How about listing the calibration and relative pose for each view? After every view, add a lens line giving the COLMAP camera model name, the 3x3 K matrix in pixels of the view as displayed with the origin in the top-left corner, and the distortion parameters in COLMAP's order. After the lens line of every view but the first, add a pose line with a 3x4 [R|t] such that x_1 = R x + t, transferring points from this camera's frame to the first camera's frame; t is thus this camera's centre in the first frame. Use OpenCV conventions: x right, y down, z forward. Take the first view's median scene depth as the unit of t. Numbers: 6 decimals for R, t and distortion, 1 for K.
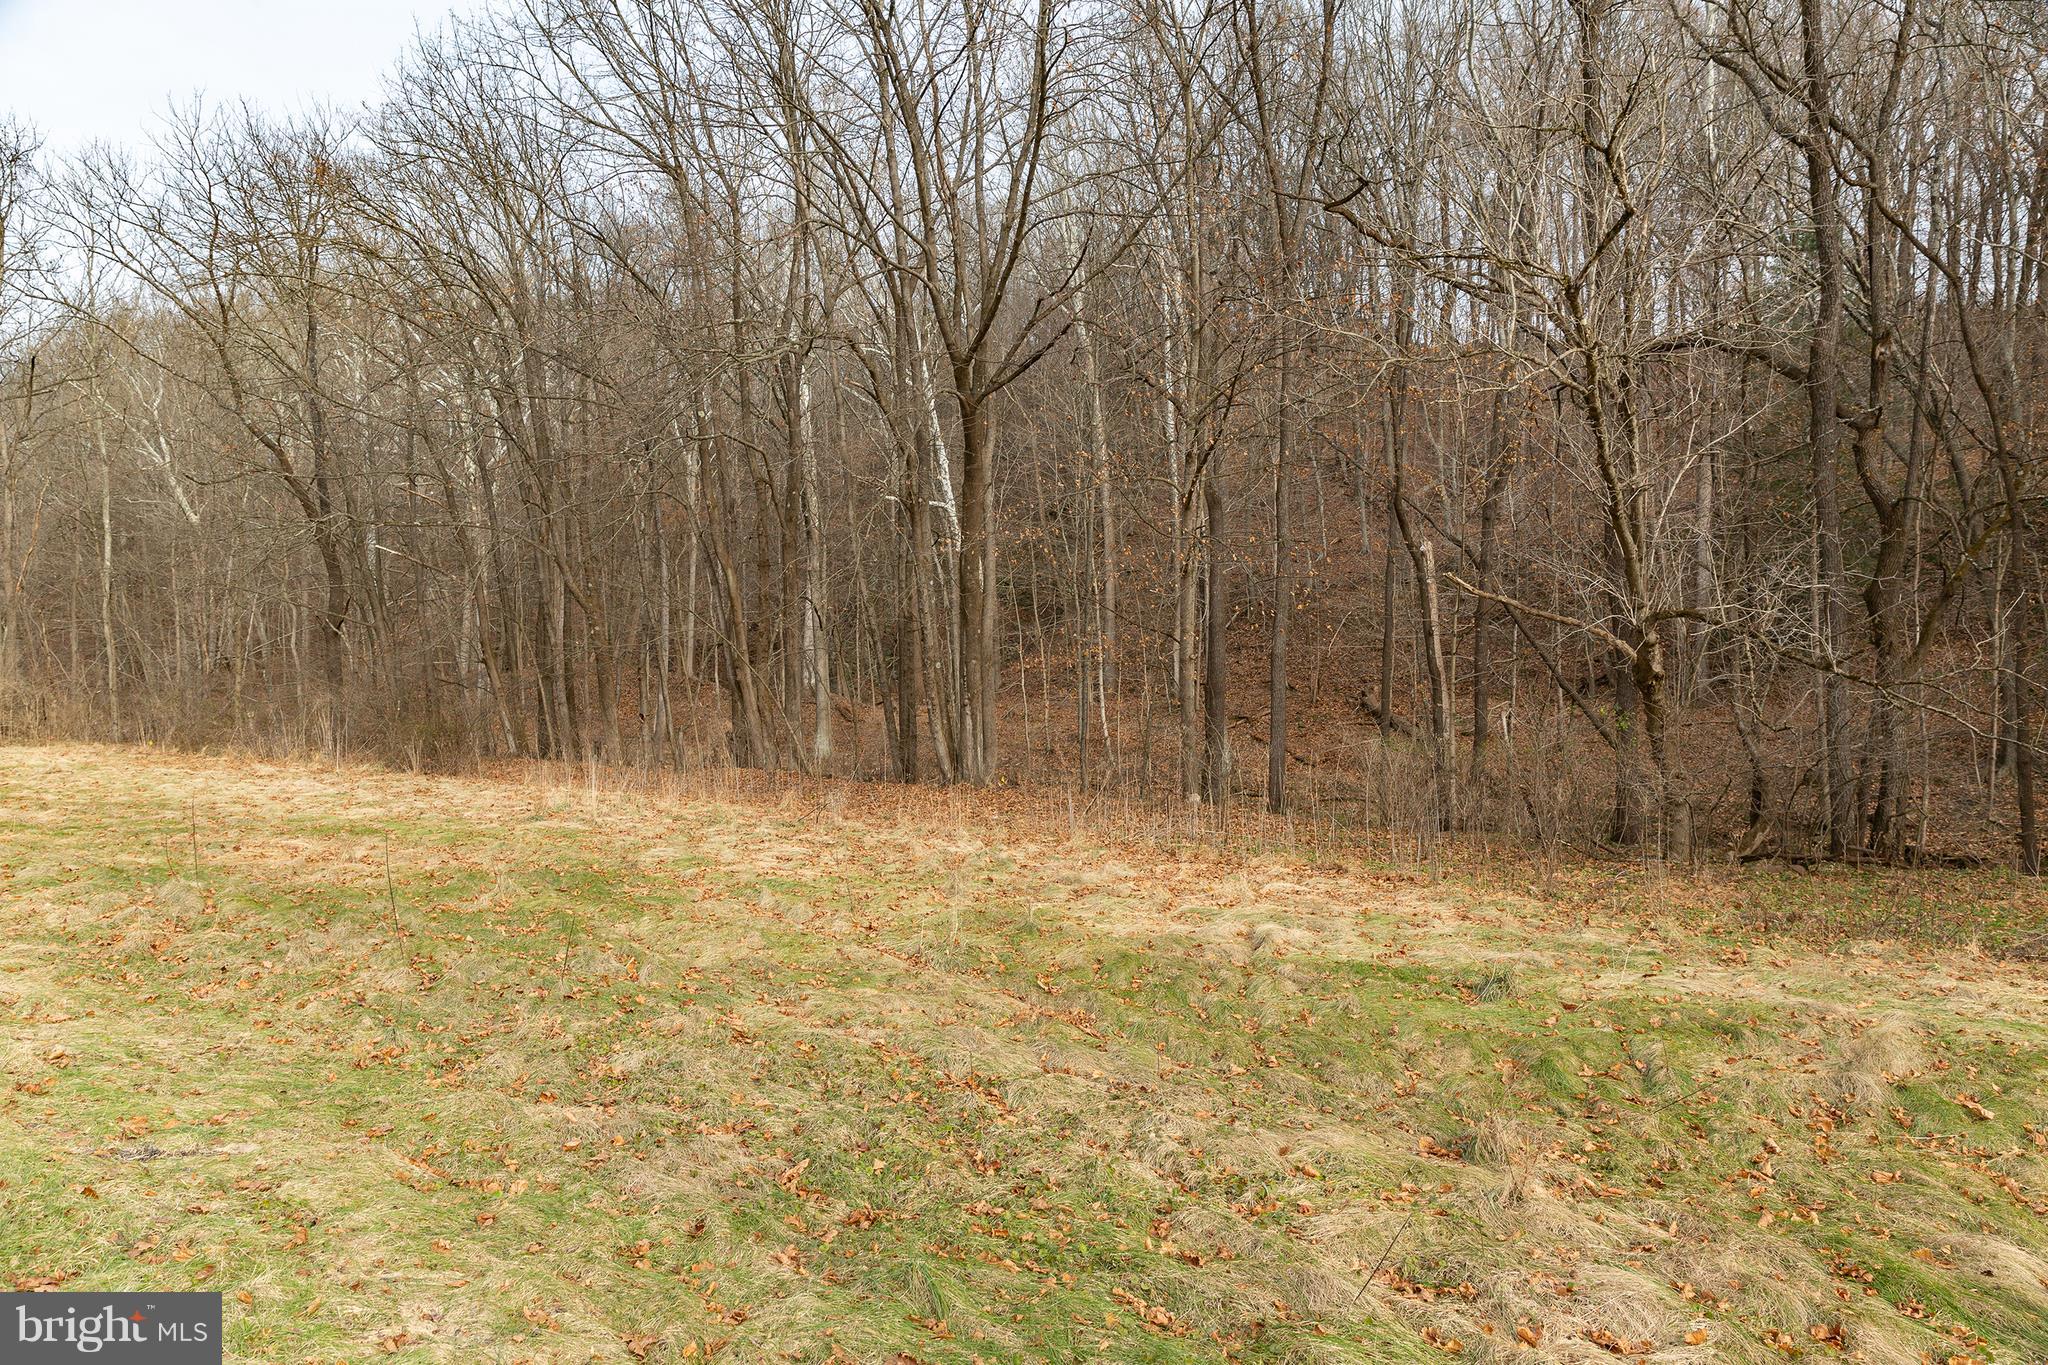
lens RADIAL K [[1357.6, 0, 1020.7], [0, 1357.6, 679.9], [0, 0, 1]] dist [0.013981, 0.001962]
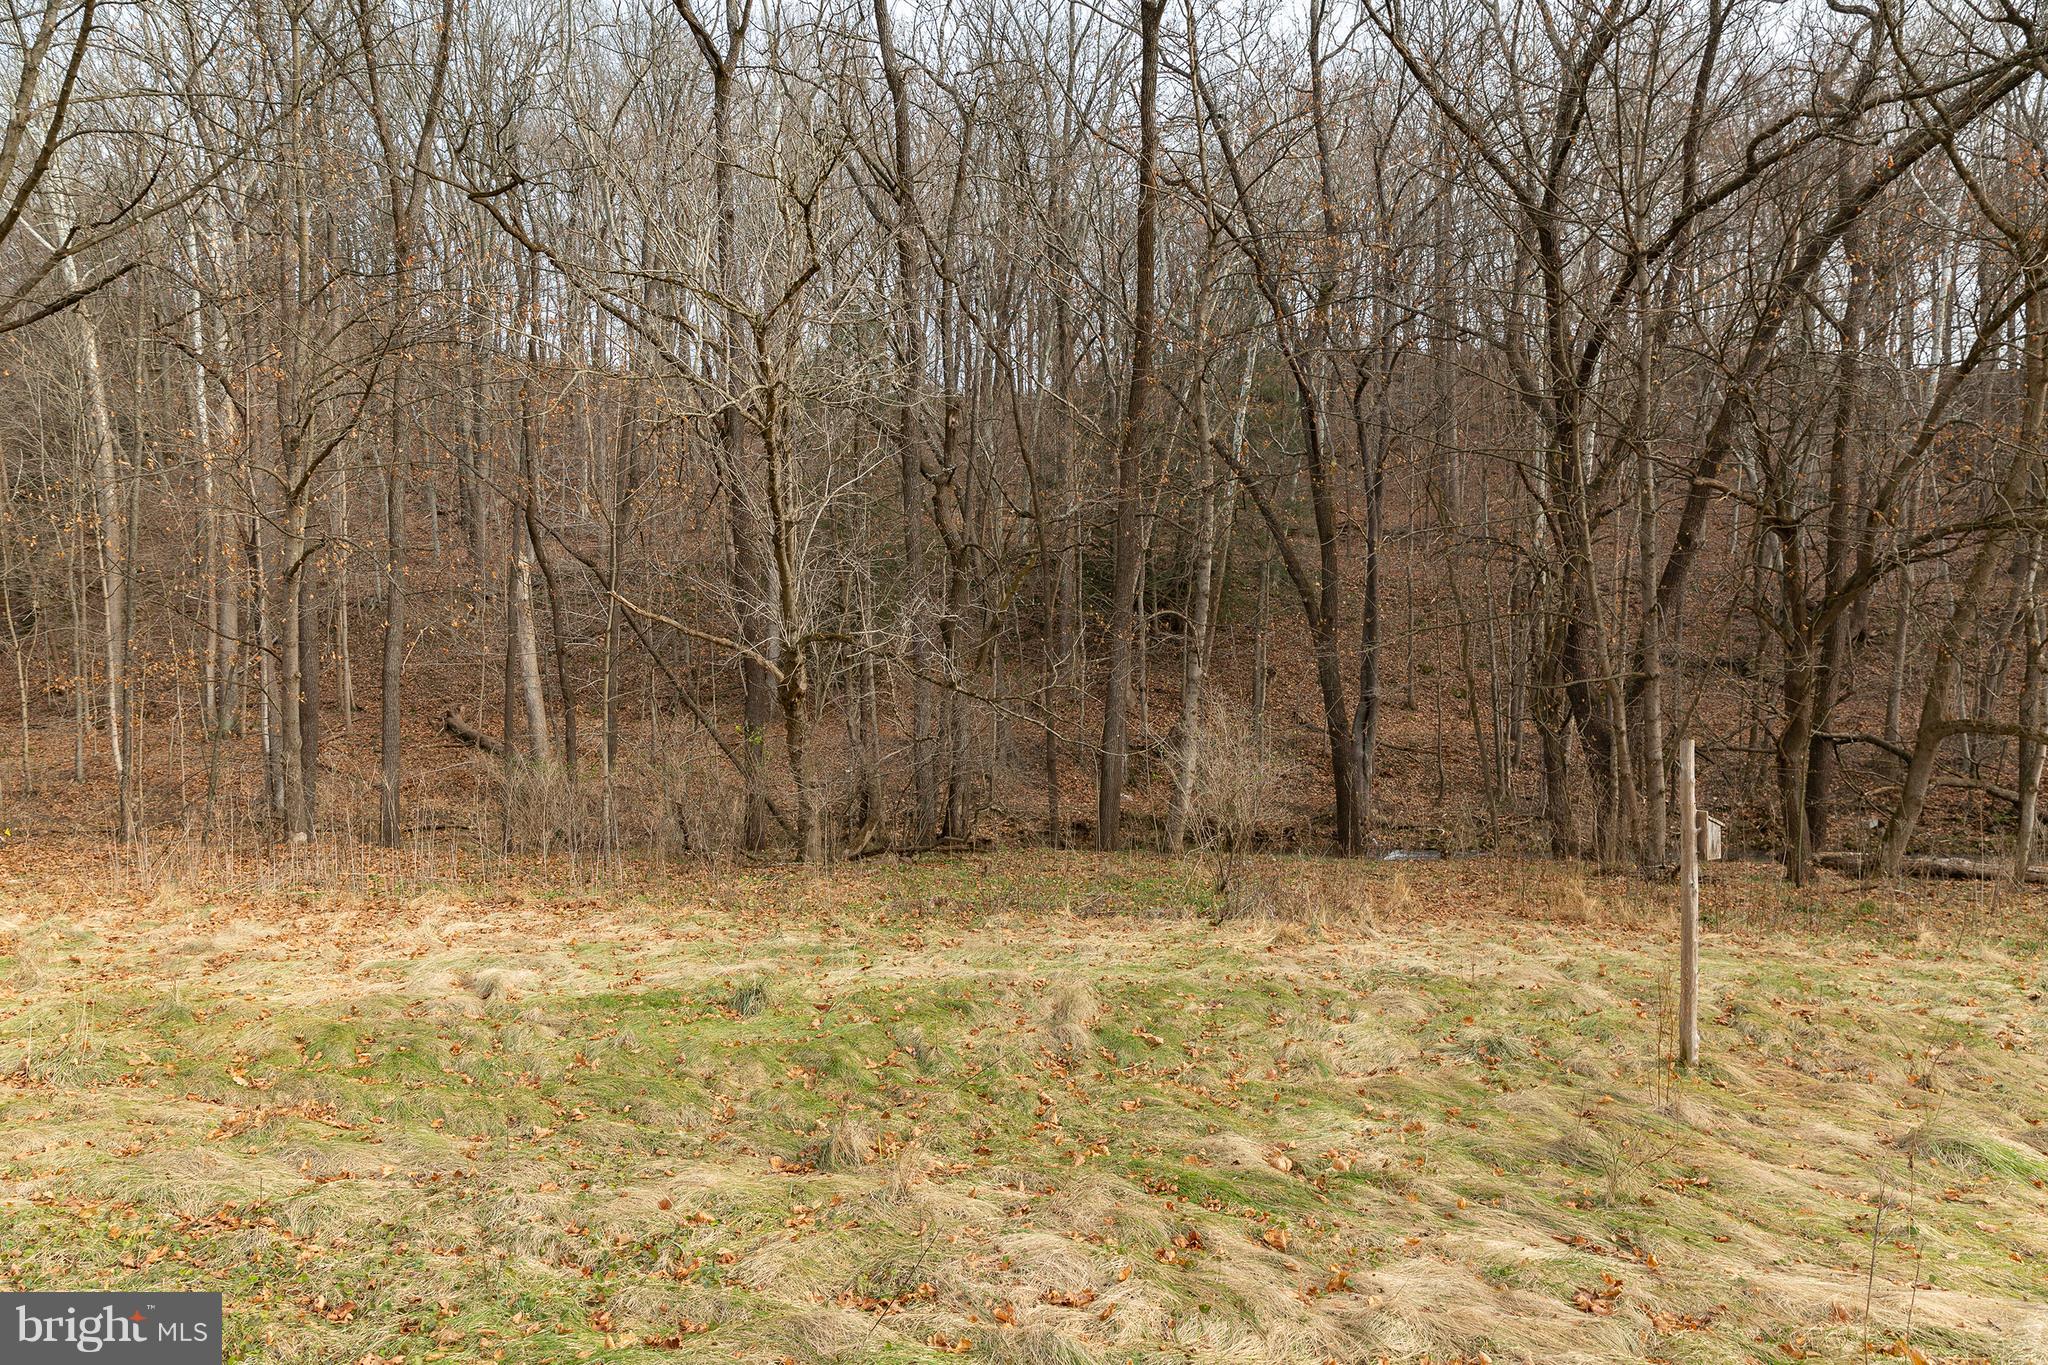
lens RADIAL K [[1357.6, 0, 1022.5], [0, 1357.6, 682.7], [0, 0, 1]] dist [0.013981, 0.001962]
pose [[0.787332, -0.002357, 0.616525, -0.148981], [0.009402, 0.999922, -0.008184, -0.002807], [-0.616458, 0.012240, 0.787293, 0.080638]]
